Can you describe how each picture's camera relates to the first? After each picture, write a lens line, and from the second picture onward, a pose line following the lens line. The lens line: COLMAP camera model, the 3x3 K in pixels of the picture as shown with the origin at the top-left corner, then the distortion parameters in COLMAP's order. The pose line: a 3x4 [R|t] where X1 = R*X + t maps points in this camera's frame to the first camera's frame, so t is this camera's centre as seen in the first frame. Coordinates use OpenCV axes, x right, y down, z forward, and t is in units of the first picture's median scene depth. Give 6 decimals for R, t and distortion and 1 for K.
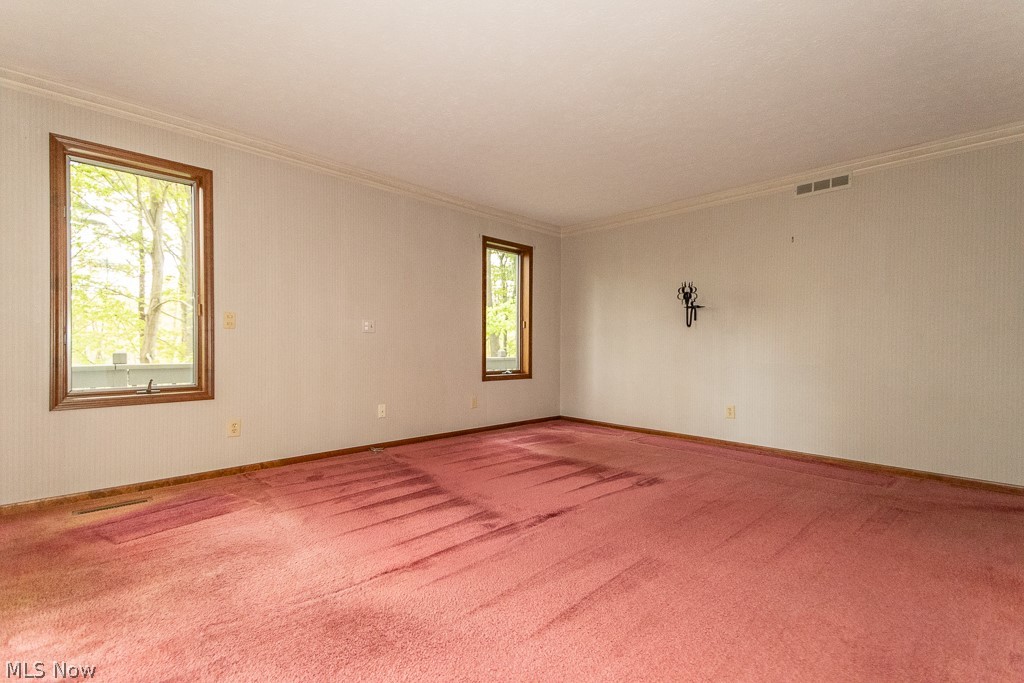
lens RADIAL K [[477.2, 0, 507.9], [0, 477.2, 345.0], [0, 0, 1]] dist [0.063840, -0.007373]
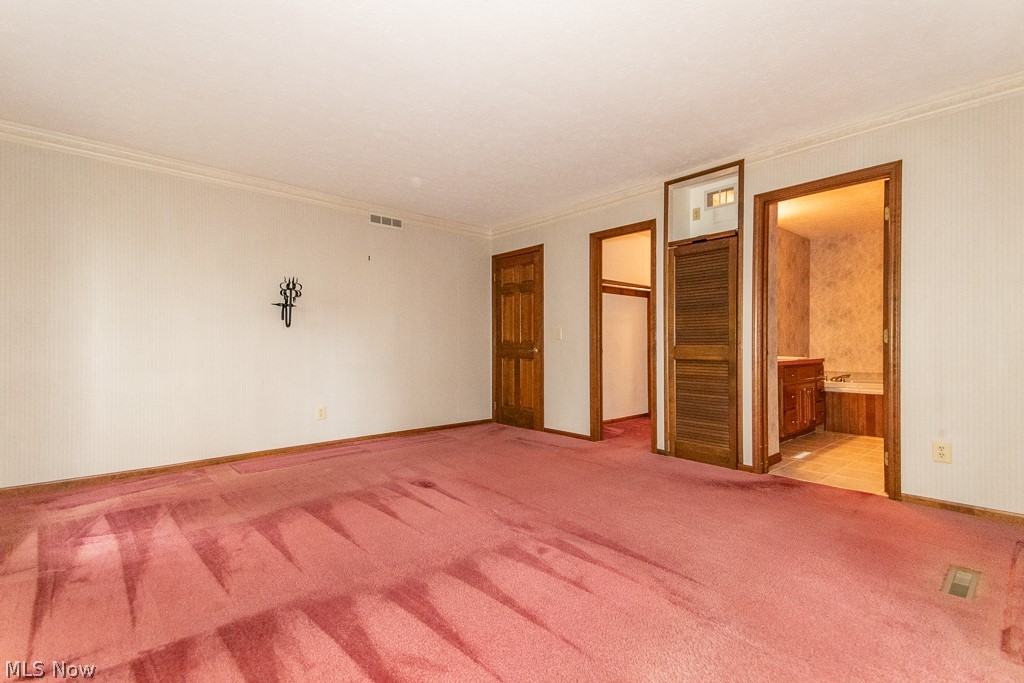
lens RADIAL K [[477.2, 0, 507.3], [0, 477.2, 343.4], [0, 0, 1]] dist [0.063840, -0.007373]
pose [[-0.001533, 0.006629, 0.999977, -0.693171], [-0.001110, 0.999977, -0.006631, -0.001566], [-0.999998, -0.001120, -0.001525, 0.791914]]
